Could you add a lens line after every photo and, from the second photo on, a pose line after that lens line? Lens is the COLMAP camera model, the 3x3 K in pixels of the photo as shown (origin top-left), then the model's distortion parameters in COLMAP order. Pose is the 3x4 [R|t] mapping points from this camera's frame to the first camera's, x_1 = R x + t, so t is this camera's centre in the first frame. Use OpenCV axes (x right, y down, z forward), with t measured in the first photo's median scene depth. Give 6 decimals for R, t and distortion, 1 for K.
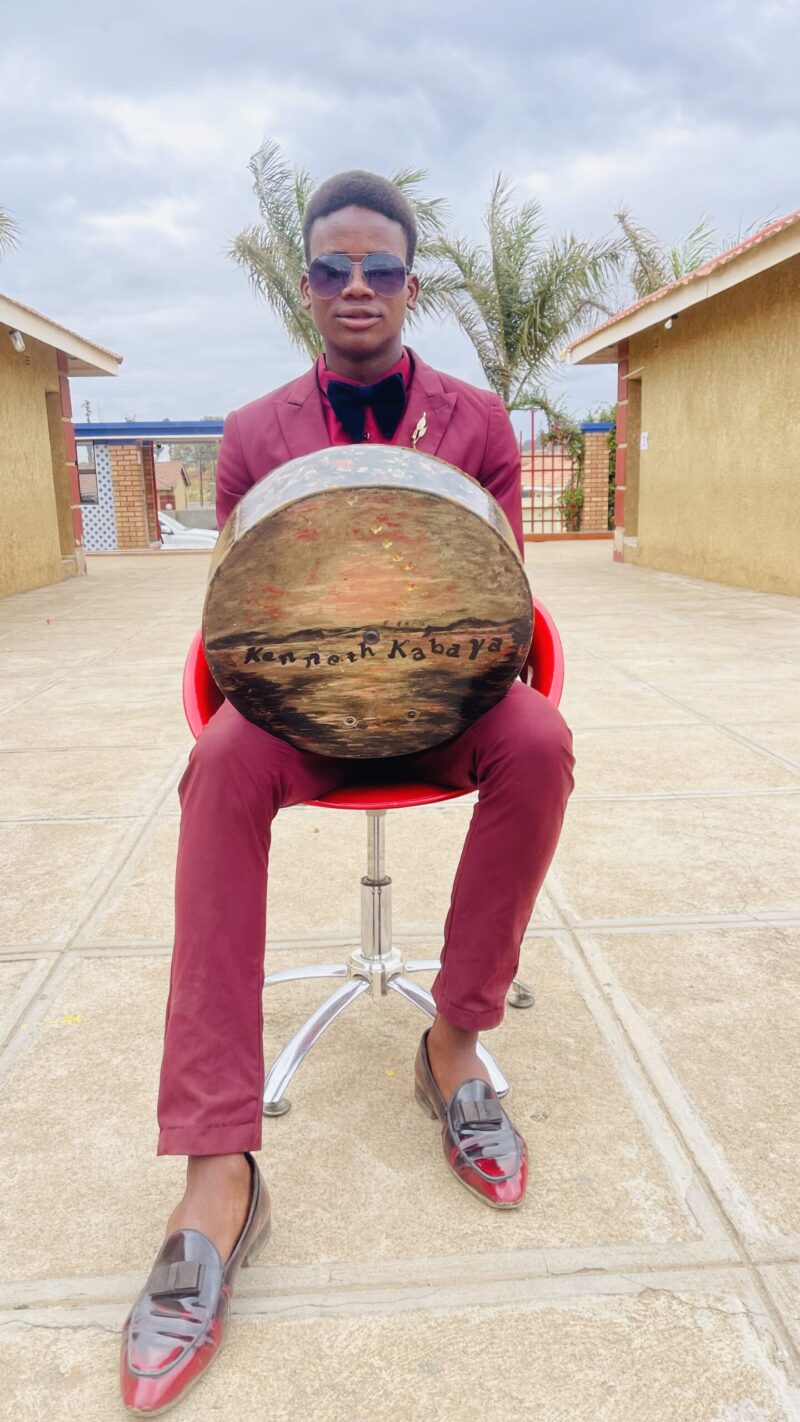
lens RADIAL K [[1084.4, 0, 397.5], [0, 1084.4, 712.8], [0, 0, 1]] dist [0.029463, -0.002254]
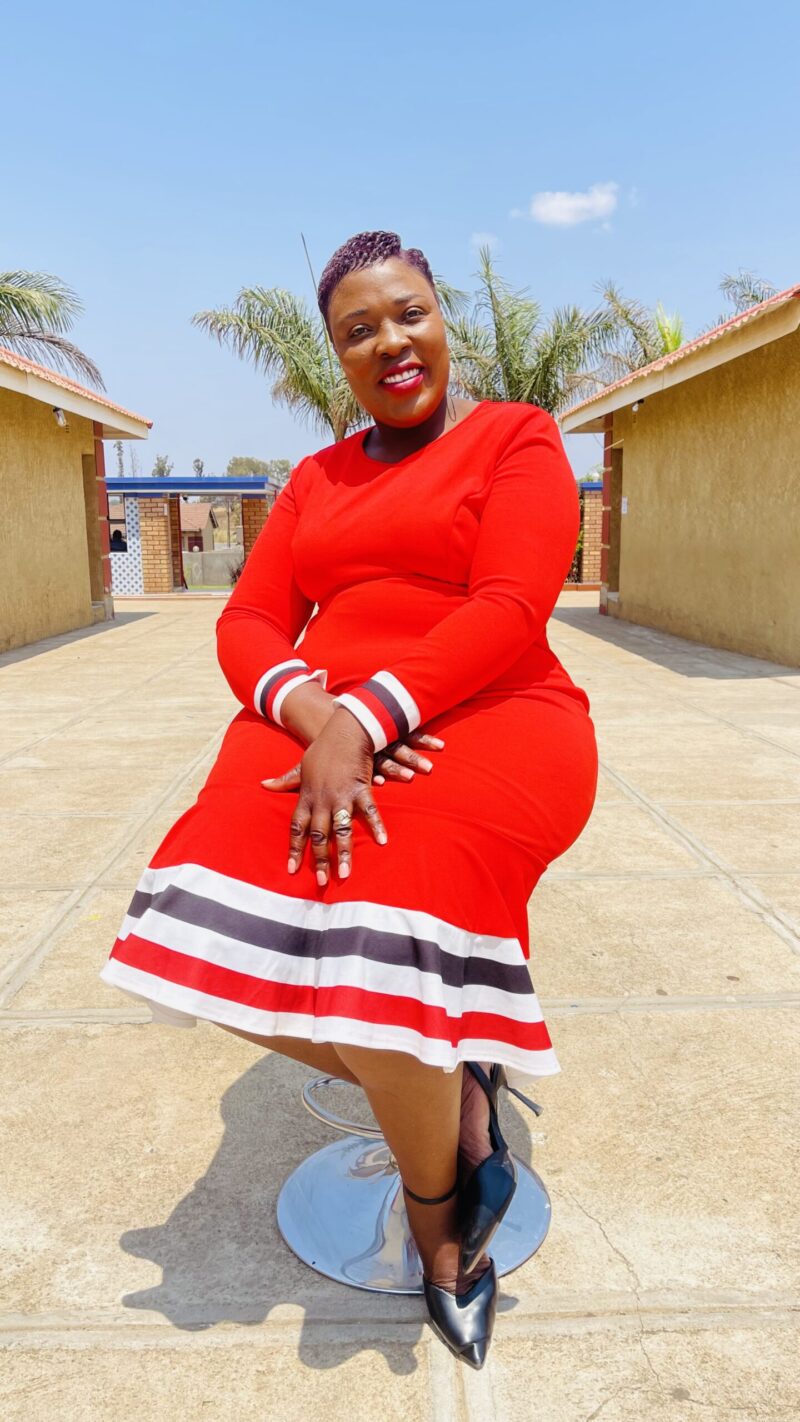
lens RADIAL K [[1088.3, 0, 397.9], [0, 1088.3, 711.1], [0, 0, 1]] dist [0.054281, -0.069789]
pose [[0.999598, 0.017443, -0.022369, 0.036786], [-0.018294, 0.999094, -0.038413, 0.003537], [0.021679, 0.038807, 0.999012, -0.126351]]
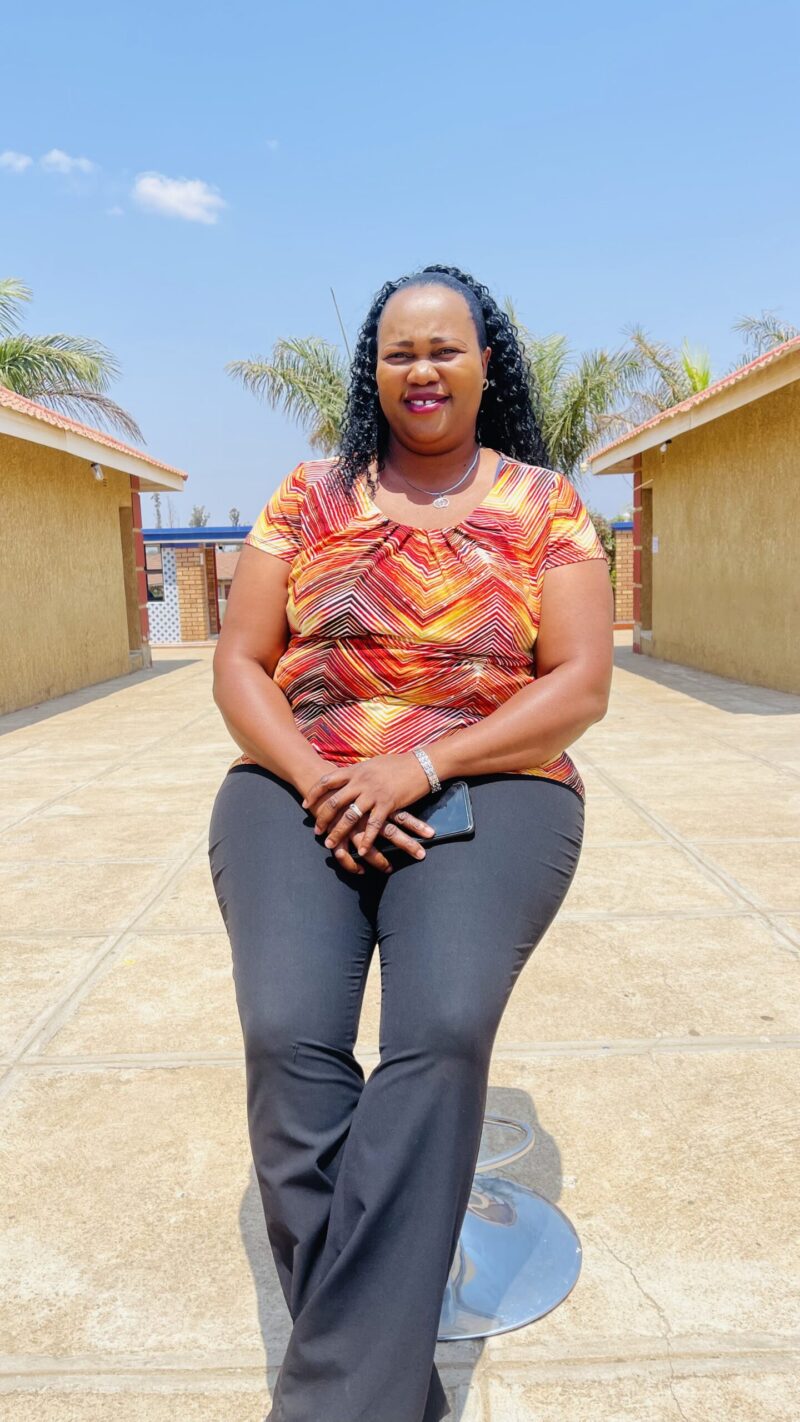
lens RADIAL K [[1085.6, 0, 399.2], [0, 1085.6, 712.4], [0, 0, 1]] dist [0.064084, -0.089930]
pose [[0.998483, -0.000988, -0.055052, 0.039484], [-0.003193, 0.997117, -0.075808, 0.003541], [0.054968, 0.075869, 0.995602, -0.128840]]
